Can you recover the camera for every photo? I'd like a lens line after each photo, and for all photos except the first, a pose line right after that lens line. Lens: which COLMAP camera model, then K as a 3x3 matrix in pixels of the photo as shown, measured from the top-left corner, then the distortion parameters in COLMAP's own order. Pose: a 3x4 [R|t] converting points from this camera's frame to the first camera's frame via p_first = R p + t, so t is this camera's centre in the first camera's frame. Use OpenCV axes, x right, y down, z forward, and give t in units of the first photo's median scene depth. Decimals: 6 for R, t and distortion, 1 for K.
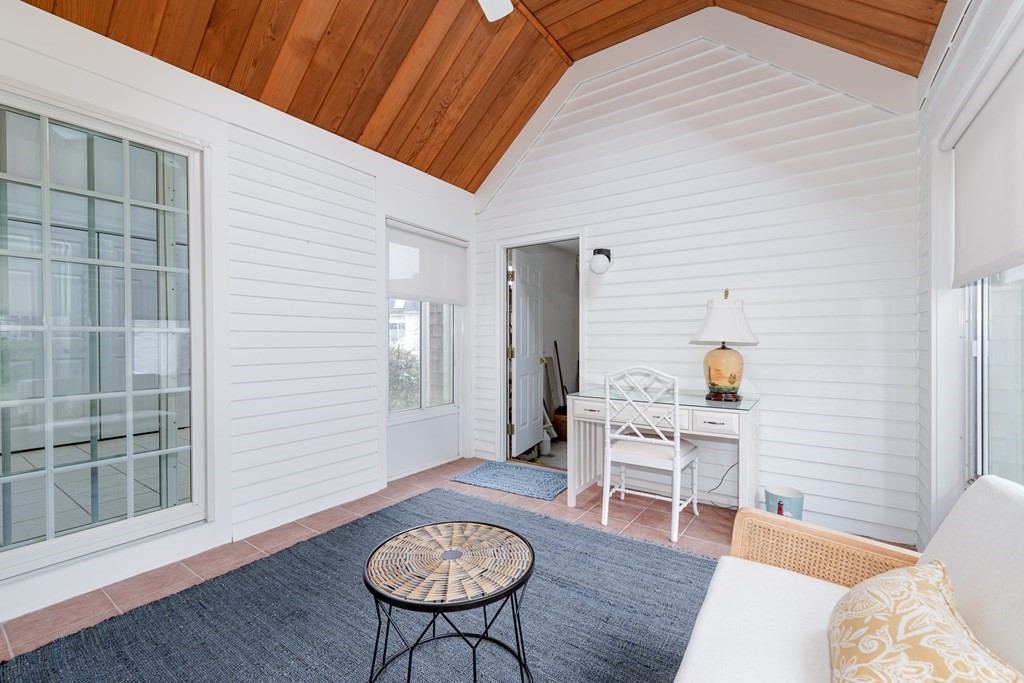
lens RADIAL K [[440.1, 0, 510.1], [0, 440.1, 339.8], [0, 0, 1]] dist [-0.000499, -0.000006]
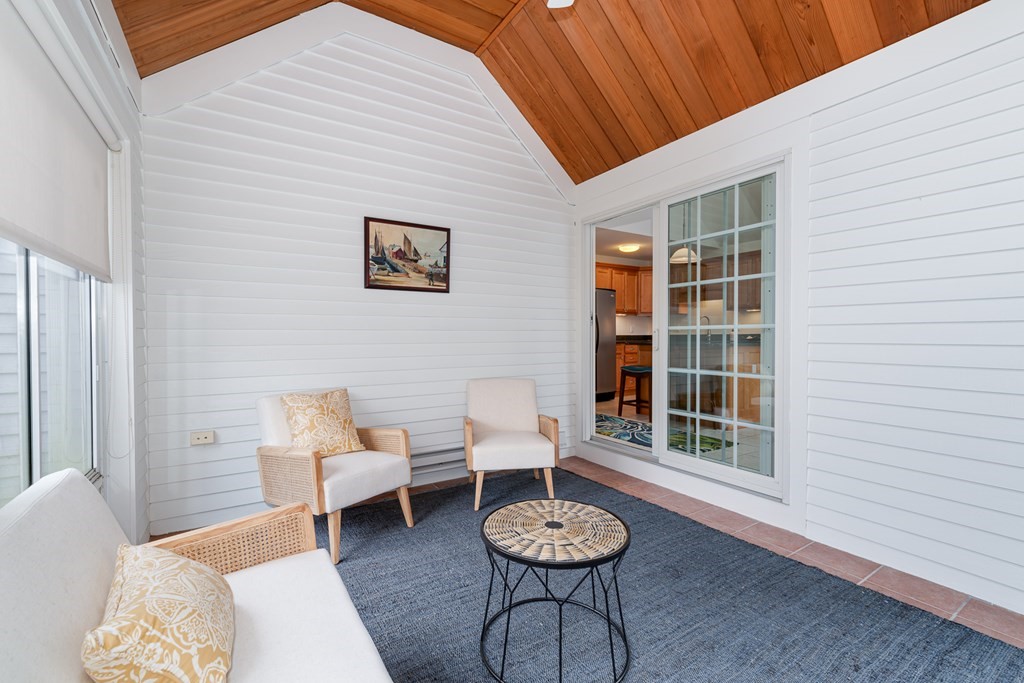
lens RADIAL K [[440.1, 0, 510.1], [0, 440.1, 339.8], [0, 0, 1]] dist [-0.000499, -0.000006]
pose [[-0.393526, 0.010700, -0.919251, 0.597678], [-0.000166, 0.999931, 0.011711, 0.000716], [0.919314, 0.004761, -0.393497, 0.850727]]
